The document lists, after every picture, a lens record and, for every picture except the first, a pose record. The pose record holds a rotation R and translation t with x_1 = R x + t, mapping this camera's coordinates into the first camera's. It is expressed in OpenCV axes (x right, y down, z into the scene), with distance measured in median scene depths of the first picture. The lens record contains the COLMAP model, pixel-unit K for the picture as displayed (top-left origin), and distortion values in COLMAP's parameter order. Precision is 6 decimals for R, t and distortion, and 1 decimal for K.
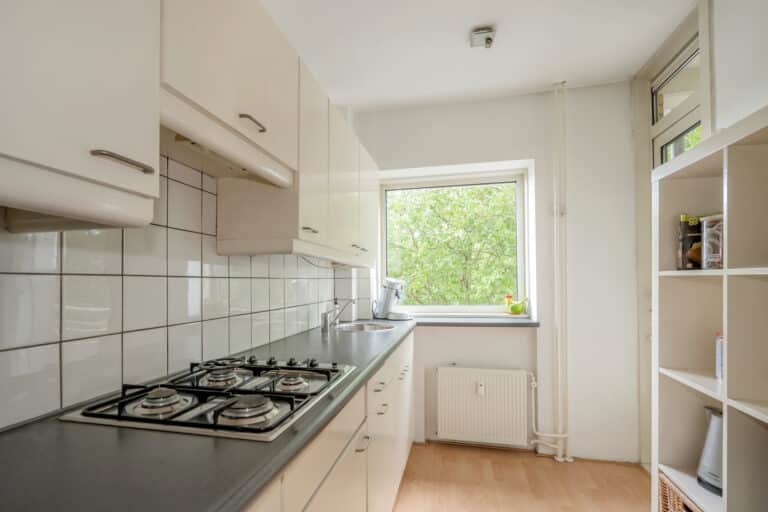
lens RADIAL K [[361.0, 0, 384.1], [0, 361.0, 247.8], [0, 0, 1]] dist [-0.001766, -0.000264]
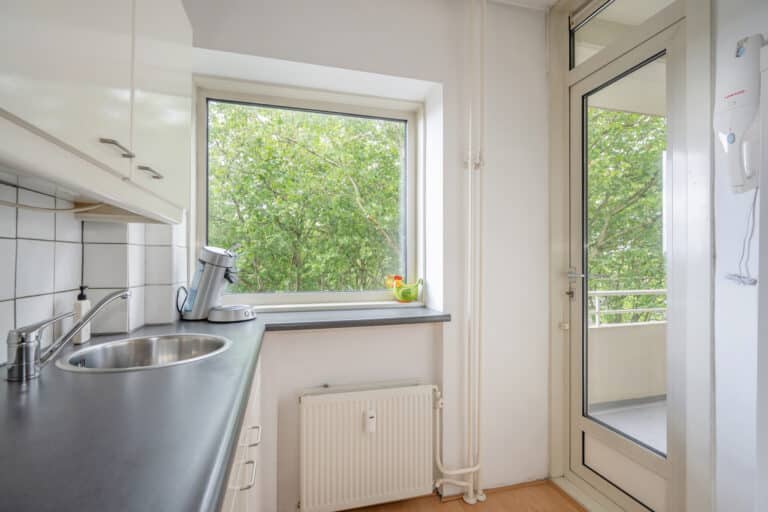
lens RADIAL K [[354.4, 0, 382.3], [0, 354.4, 266.0], [0, 0, 1]] dist [-0.017651, 0.017084]
pose [[0.889840, 0.006518, 0.456226, -0.000797], [-0.055741, 0.993961, 0.094518, 0.047770], [-0.452855, -0.109536, 0.884830, 0.403736]]
